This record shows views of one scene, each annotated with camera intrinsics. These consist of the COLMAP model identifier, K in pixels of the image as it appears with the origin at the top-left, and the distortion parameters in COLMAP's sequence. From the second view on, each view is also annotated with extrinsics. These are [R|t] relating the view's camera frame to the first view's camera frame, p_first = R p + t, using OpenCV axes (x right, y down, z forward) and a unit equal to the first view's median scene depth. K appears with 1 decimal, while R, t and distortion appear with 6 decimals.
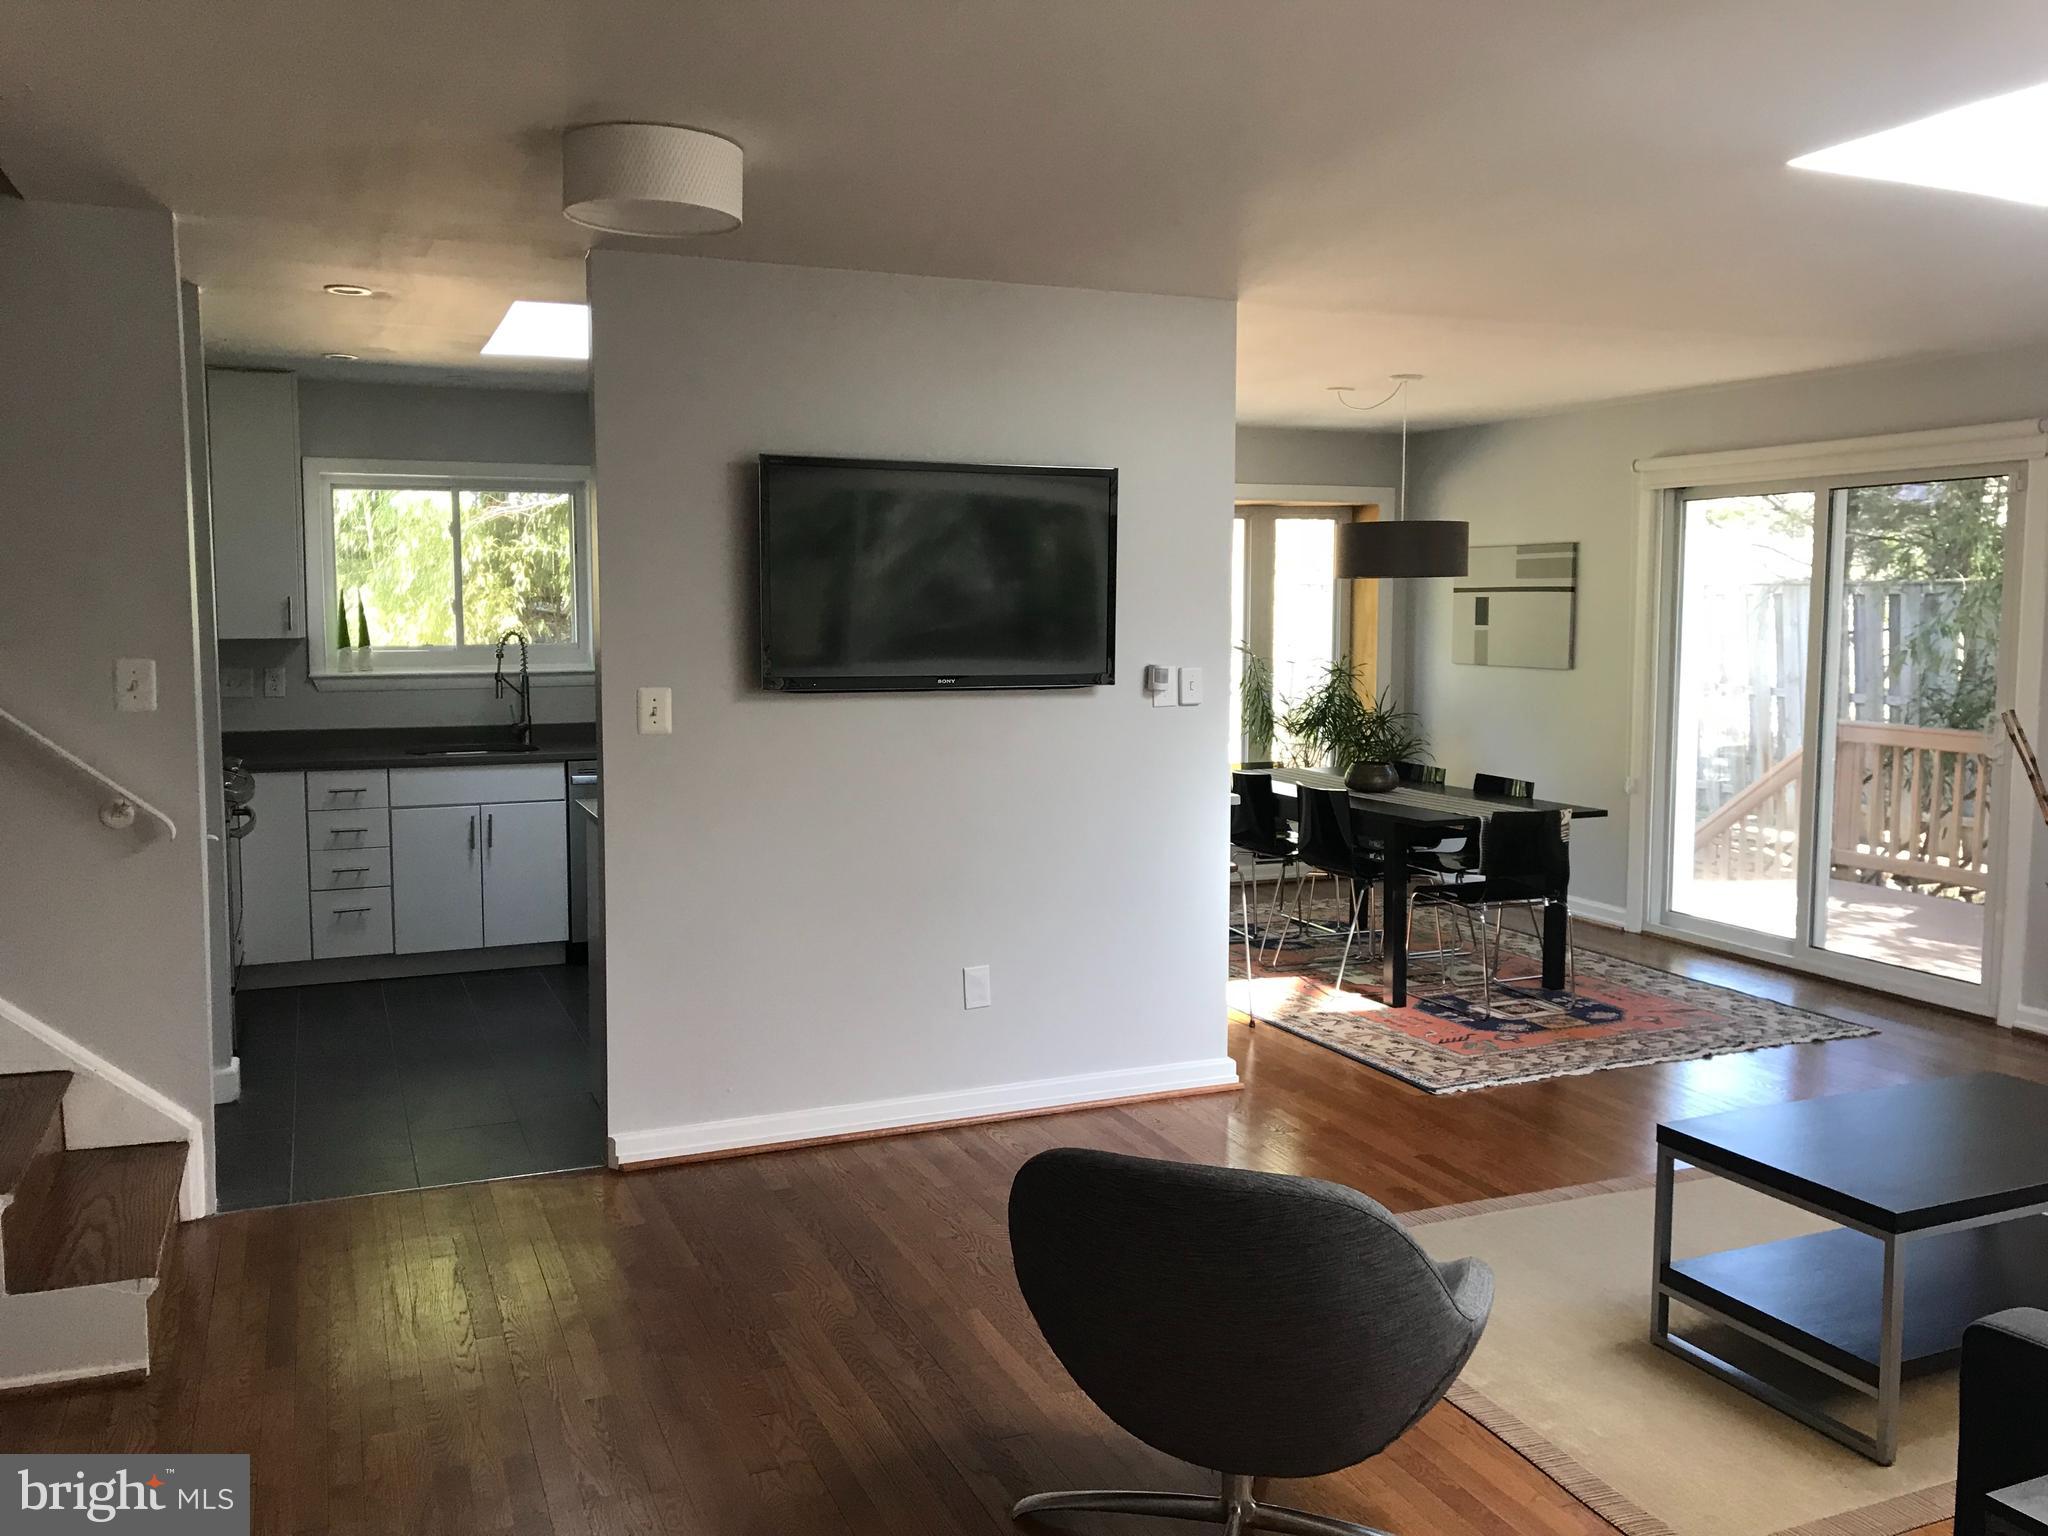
lens RADIAL K [[1675.0, 0, 1019.3], [0, 1675.0, 762.2], [0, 0, 1]] dist [0.065242, -0.095936]
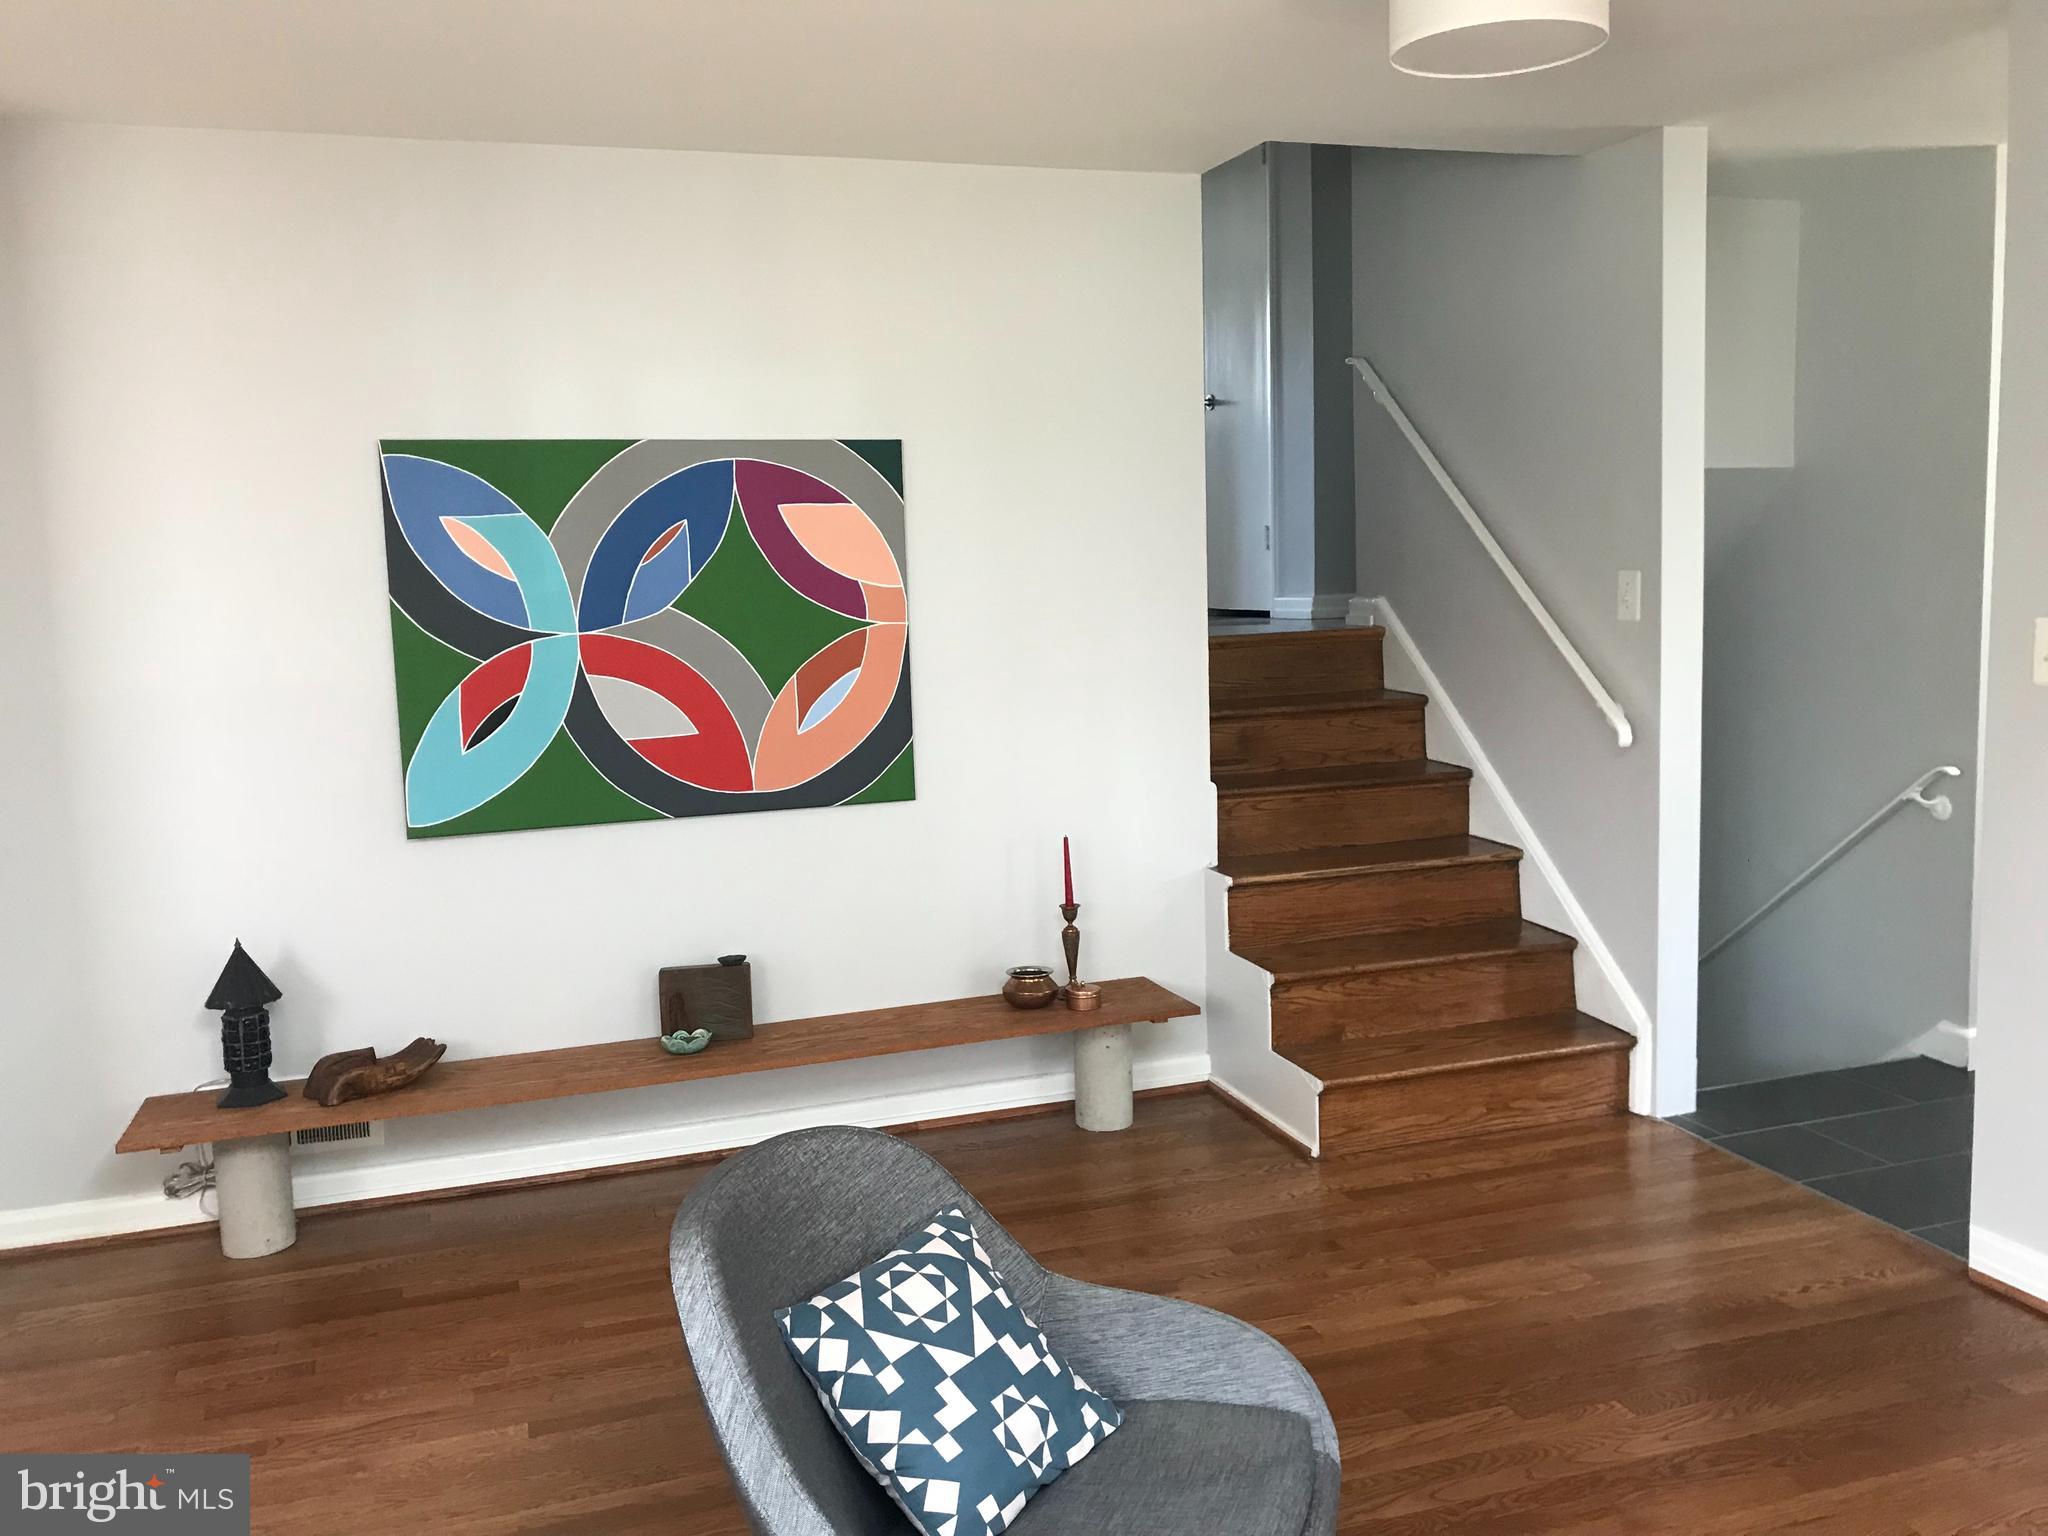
lens RADIAL K [[1675.0, 0, 1019.4], [0, 1675.0, 769.8], [0, 0, 1]] dist [0.065242, -0.095936]
pose [[-0.074974, 0.125483, -0.989259, 0.558054], [-0.064091, 0.989393, 0.130358, -0.050909], [0.995124, 0.073176, -0.066136, 0.699708]]
